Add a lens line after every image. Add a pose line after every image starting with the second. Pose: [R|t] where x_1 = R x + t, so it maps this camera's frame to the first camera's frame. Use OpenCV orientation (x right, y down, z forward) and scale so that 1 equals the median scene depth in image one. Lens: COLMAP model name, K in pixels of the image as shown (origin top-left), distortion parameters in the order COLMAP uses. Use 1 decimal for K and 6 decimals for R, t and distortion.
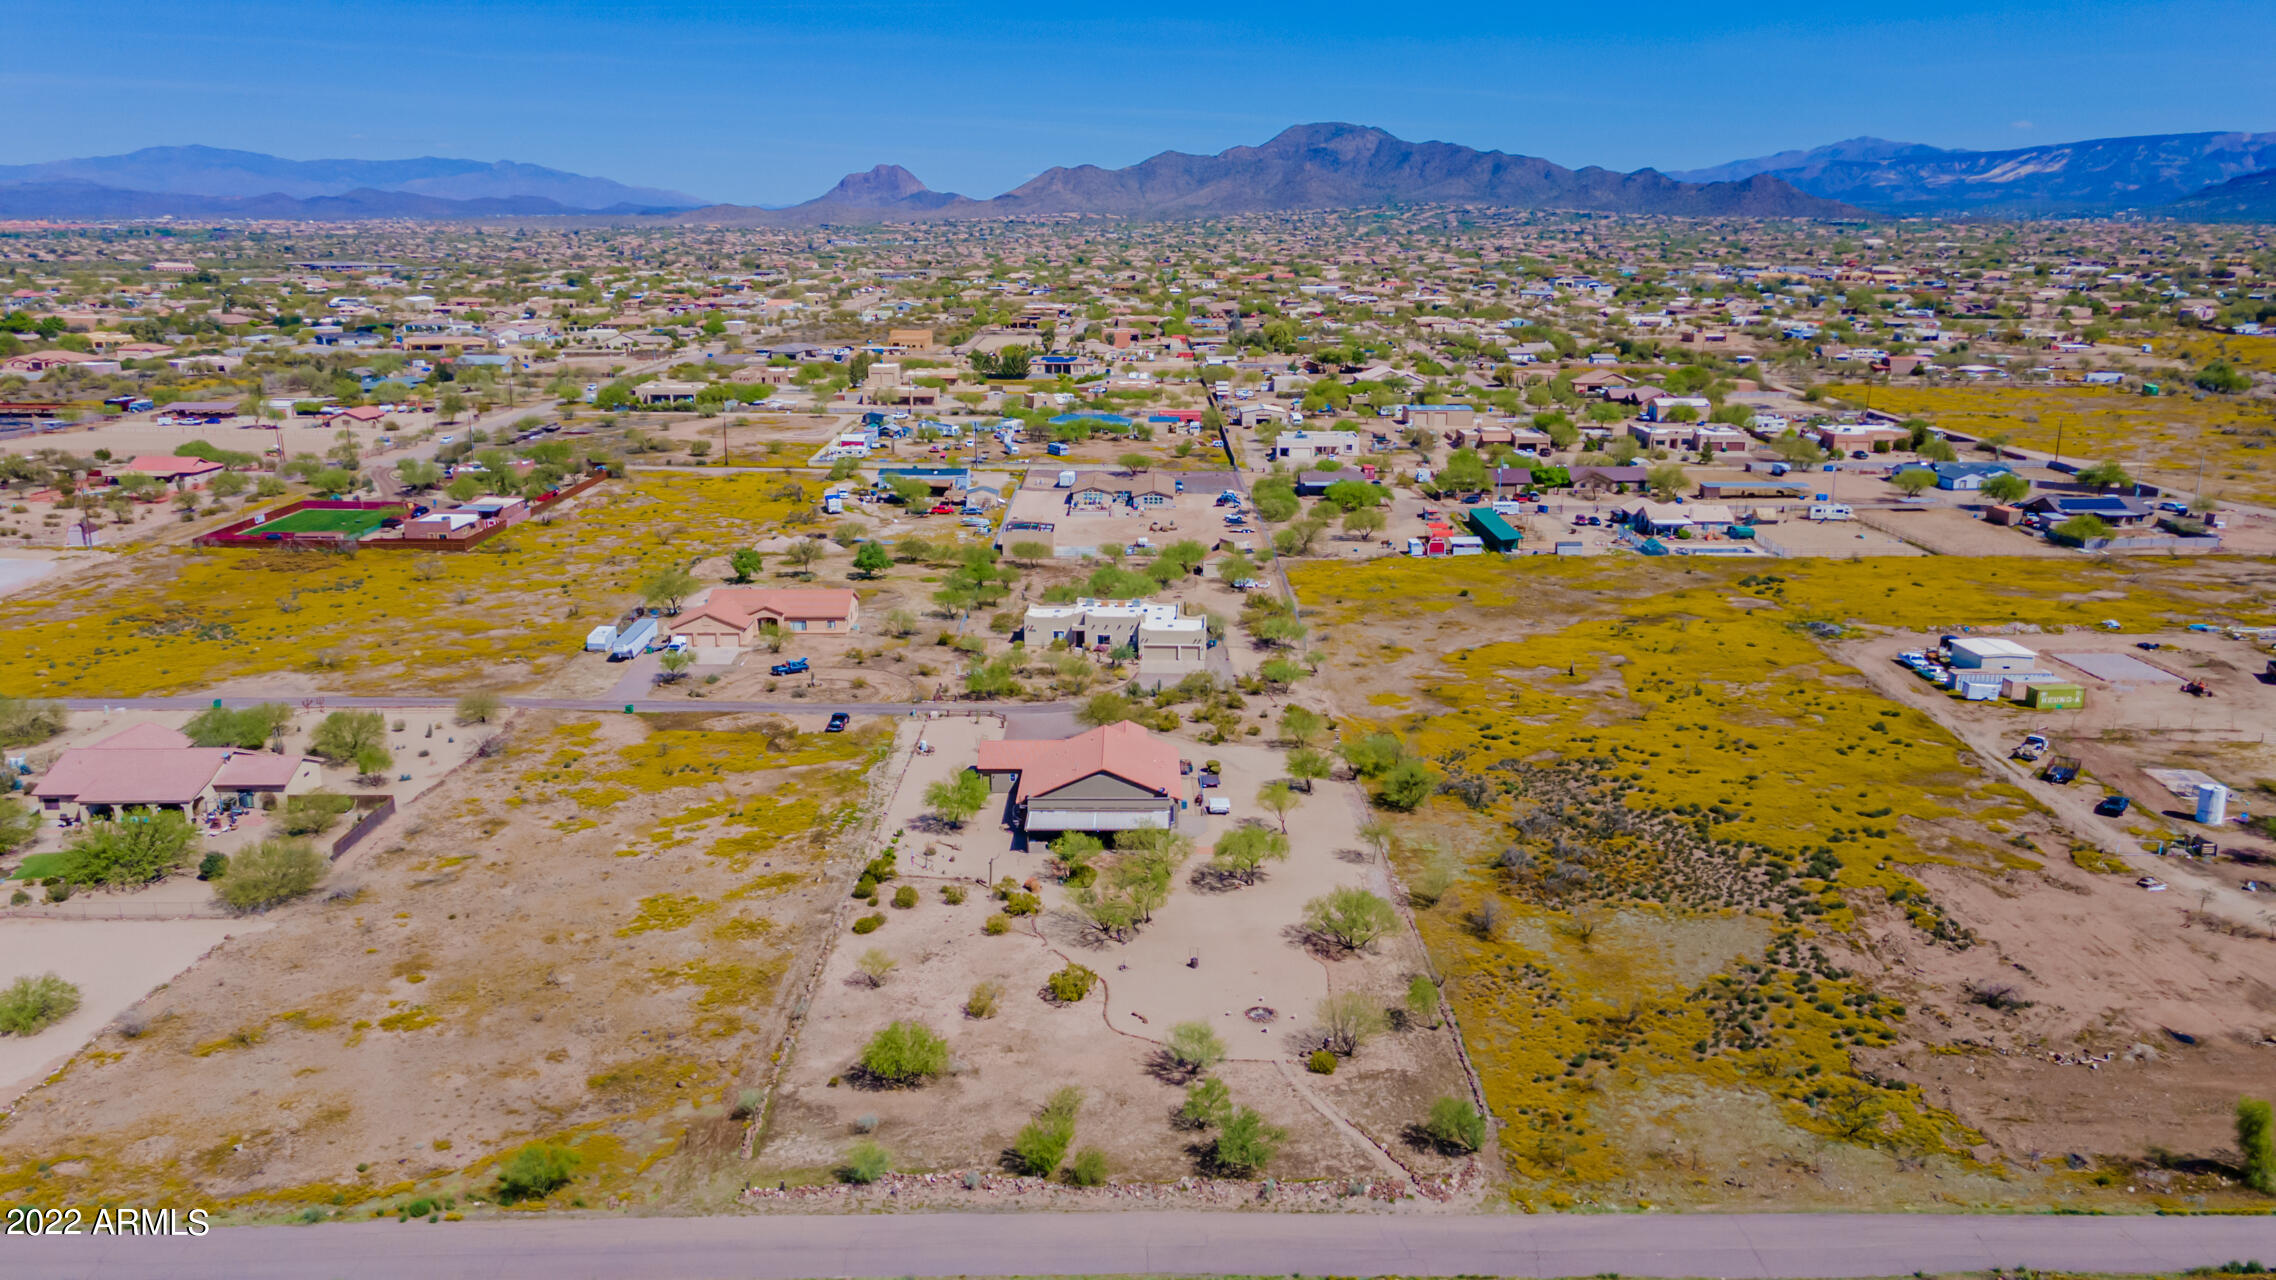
lens RADIAL K [[1658.2, 0, 1138.0], [0, 1658.2, 640.0], [0, 0, 1]] dist [0.025720, 0.040179]
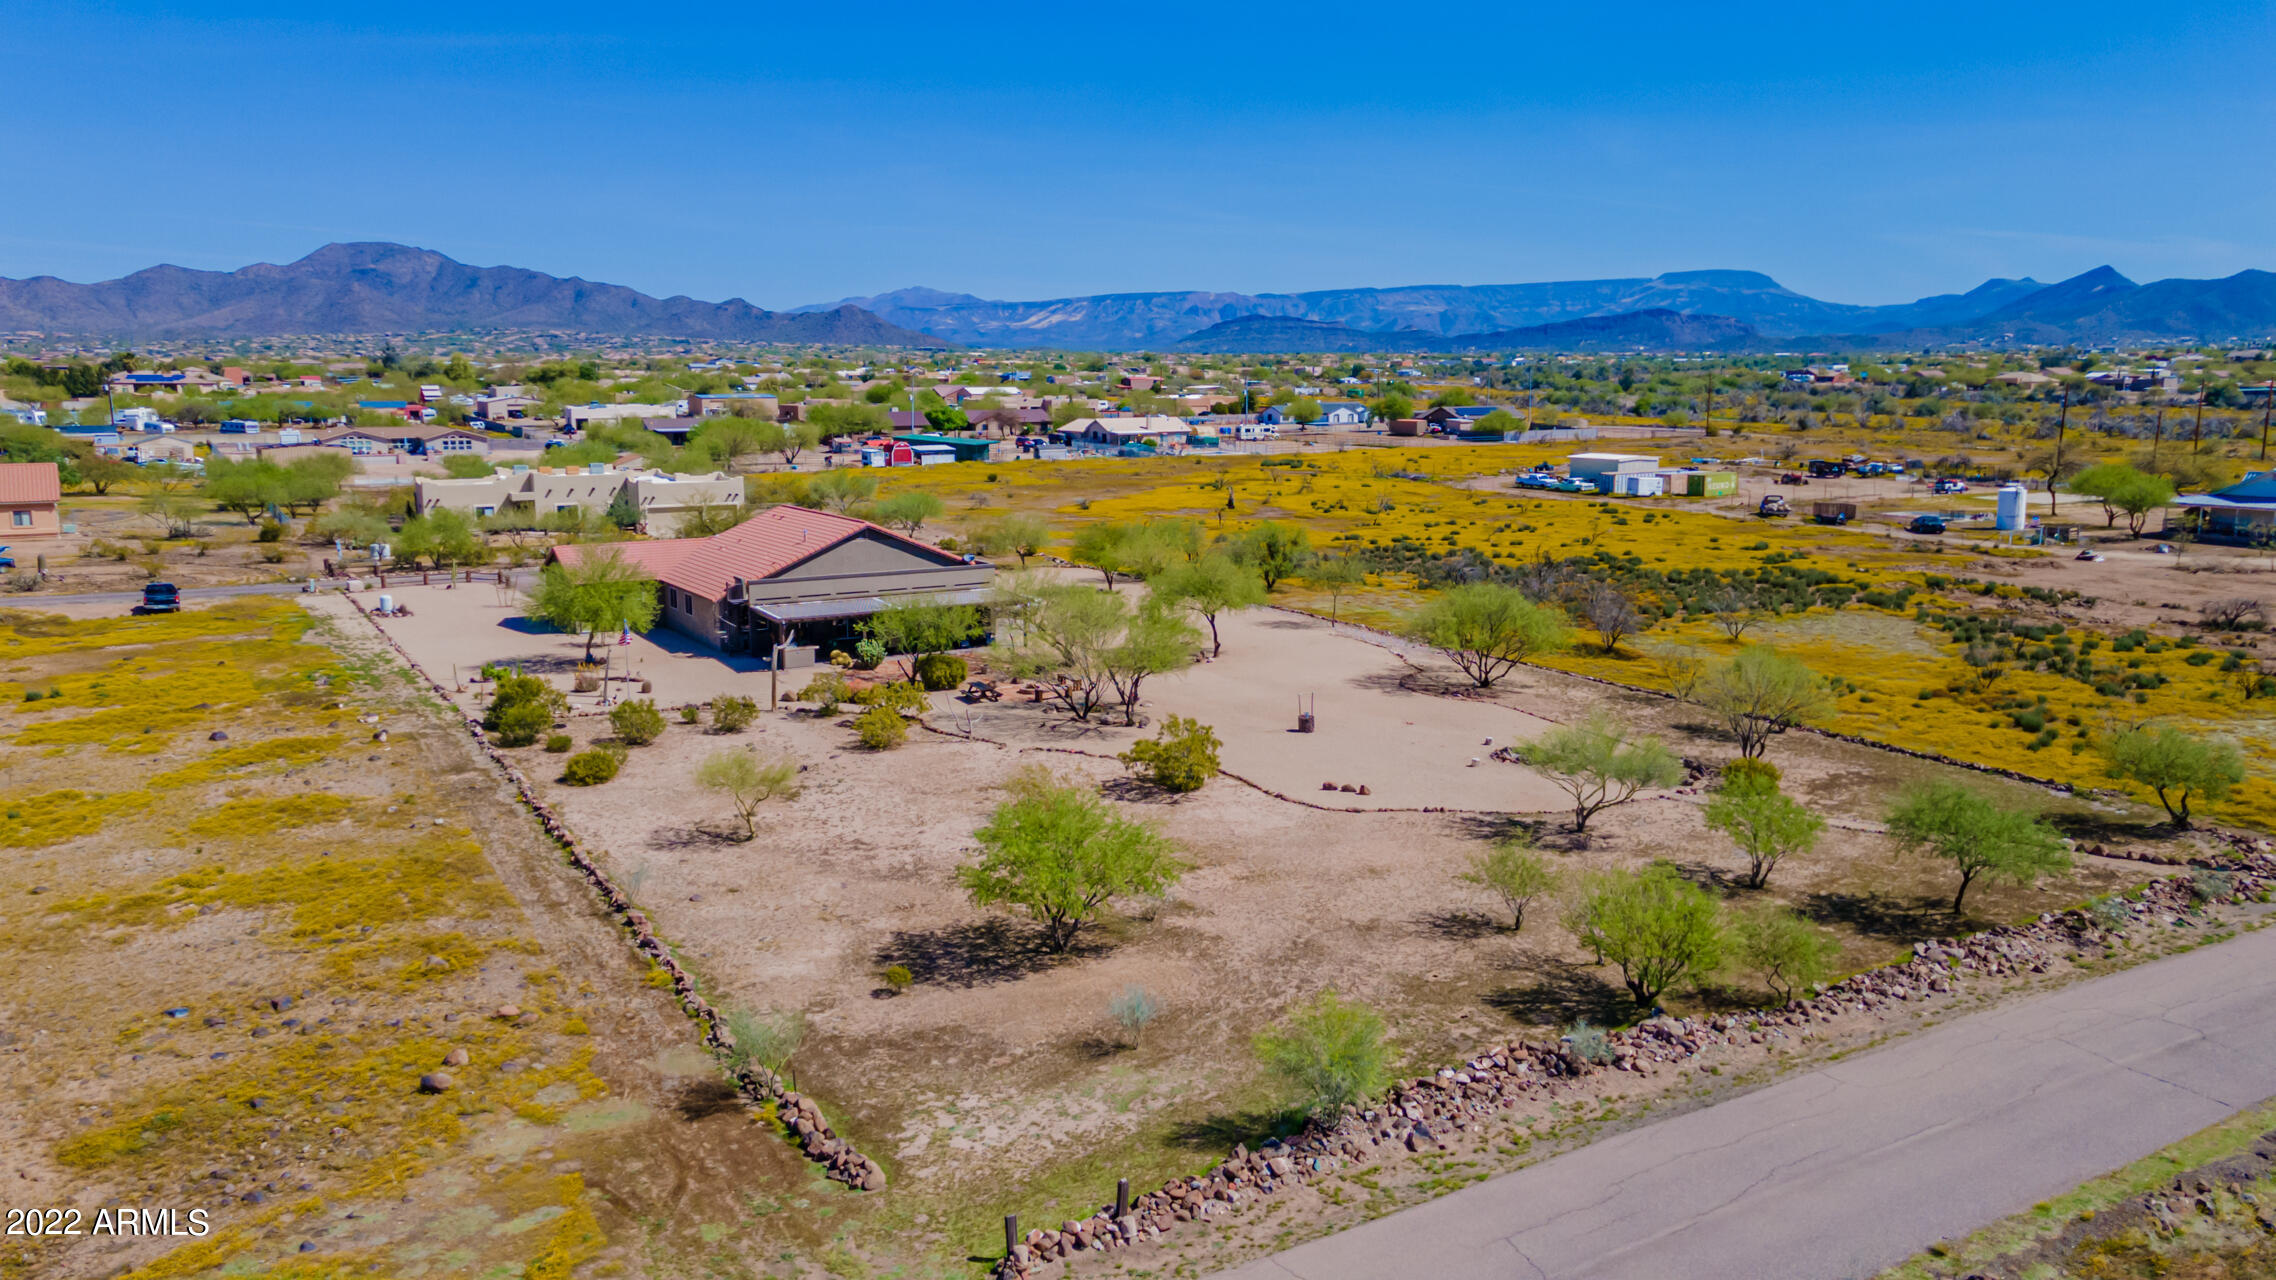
lens RADIAL K [[1687.6, 0, 1195.0], [0, 1687.6, 639.2], [0, 0, 1]] dist [0.029407, 0.031970]
pose [[0.849989, -0.087692, 0.519450, -0.220882], [0.131743, 0.990100, -0.048429, 0.154610], [-0.510061, 0.109598, 0.853127, 0.456445]]
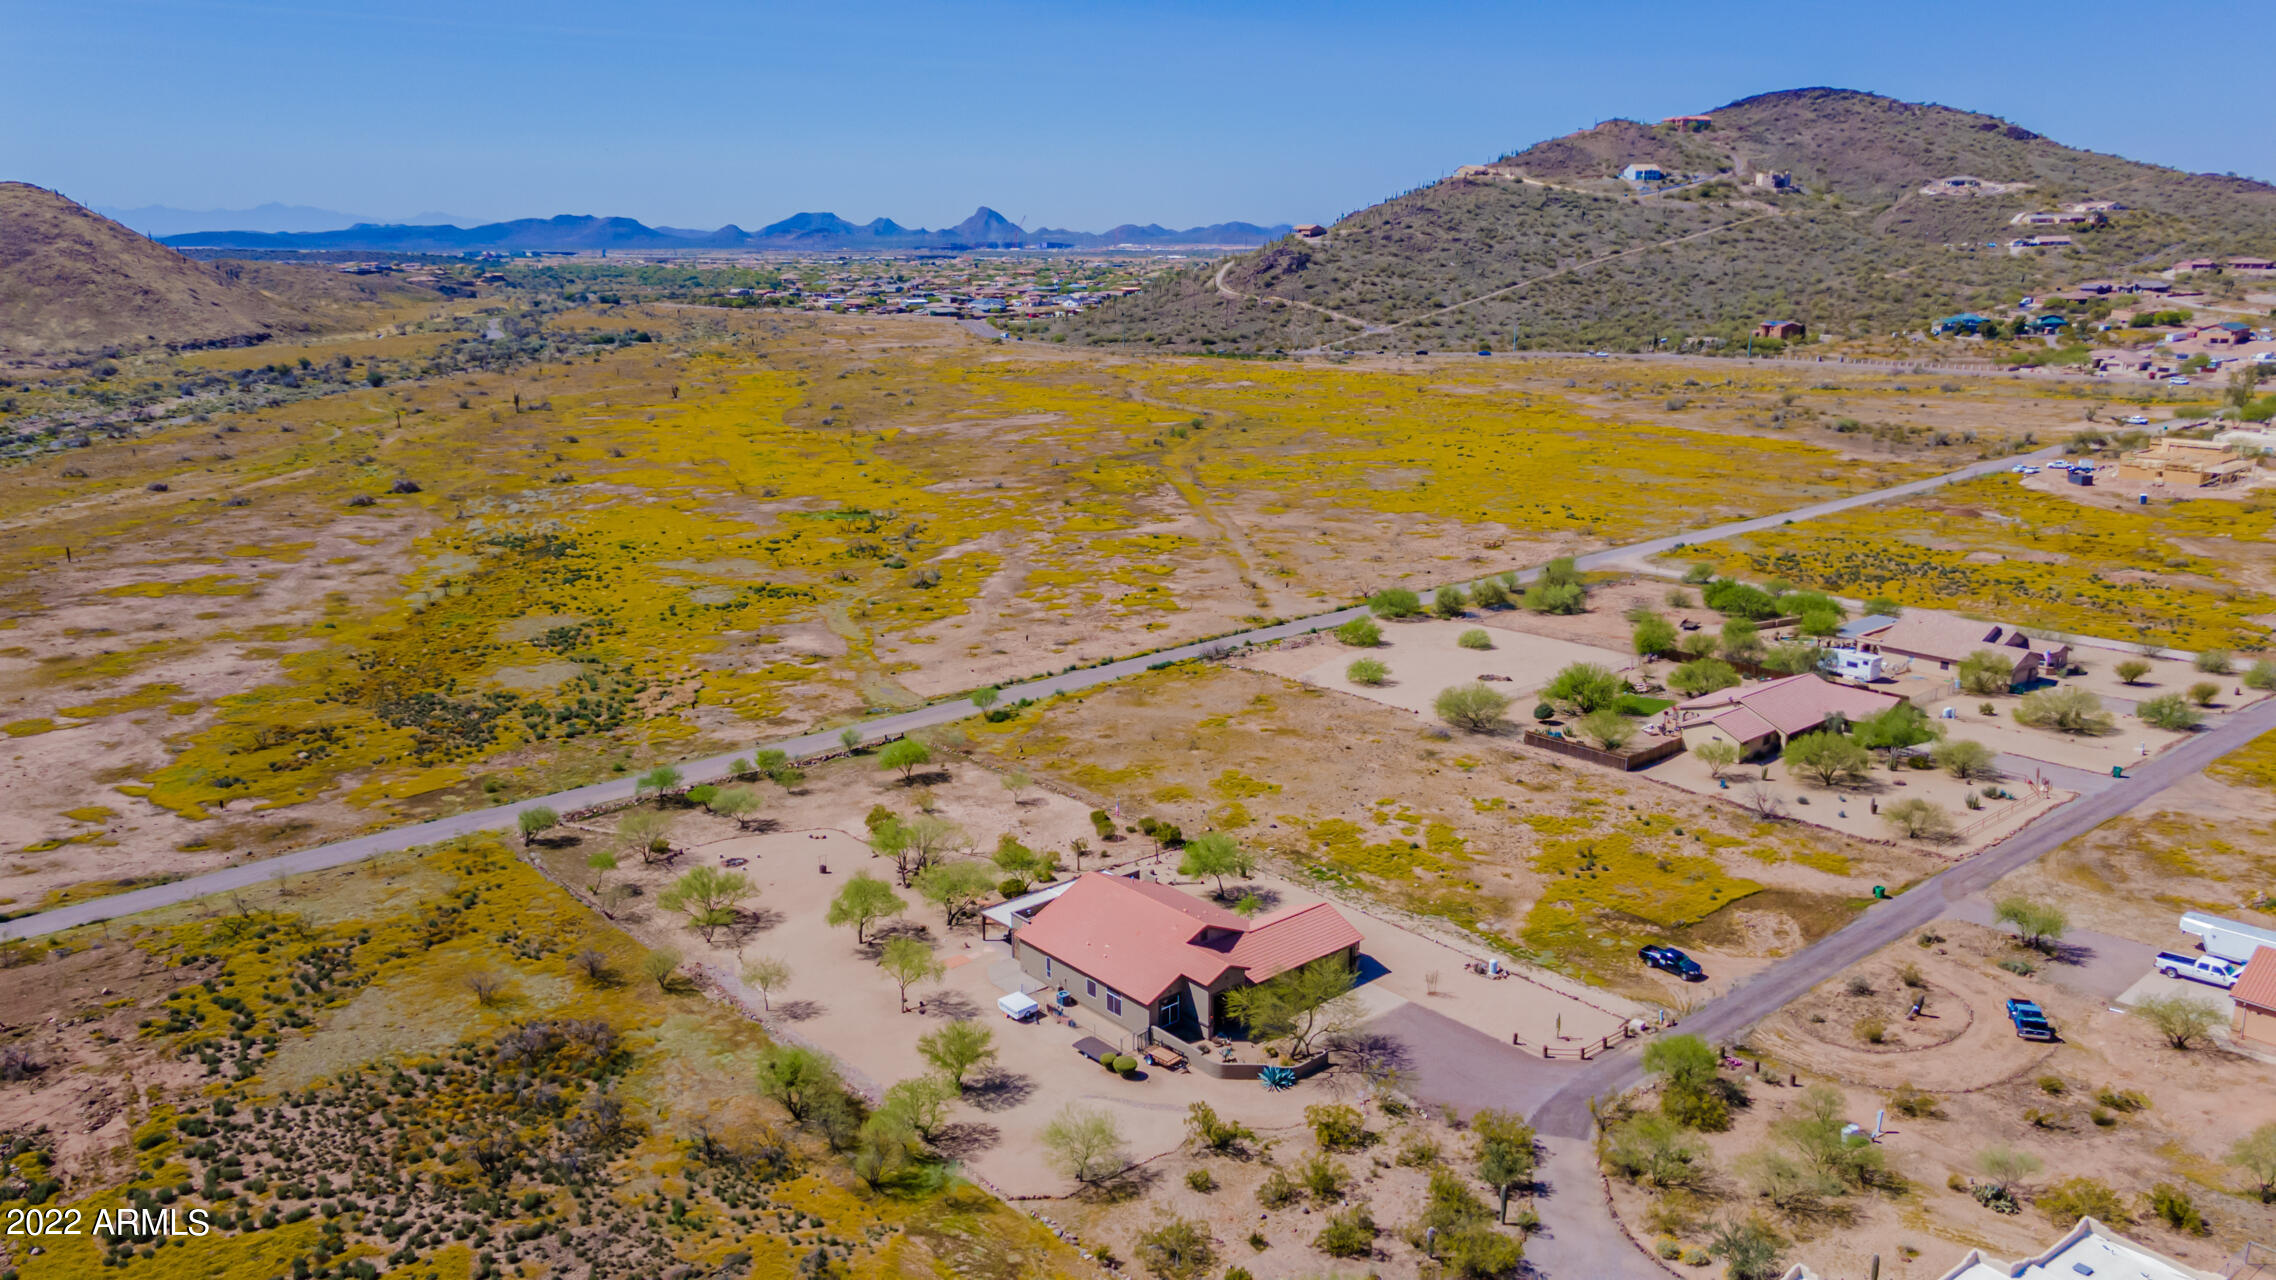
lens RADIAL K [[1658.2, 0, 1138.0], [0, 1658.2, 640.0], [0, 0, 1]] dist [0.025720, 0.040179]
pose [[-0.758046, 0.164266, -0.631176, 0.465711], [-0.154161, 0.895210, 0.418130, -0.379580], [0.633719, 0.414264, -0.653288, 1.490824]]
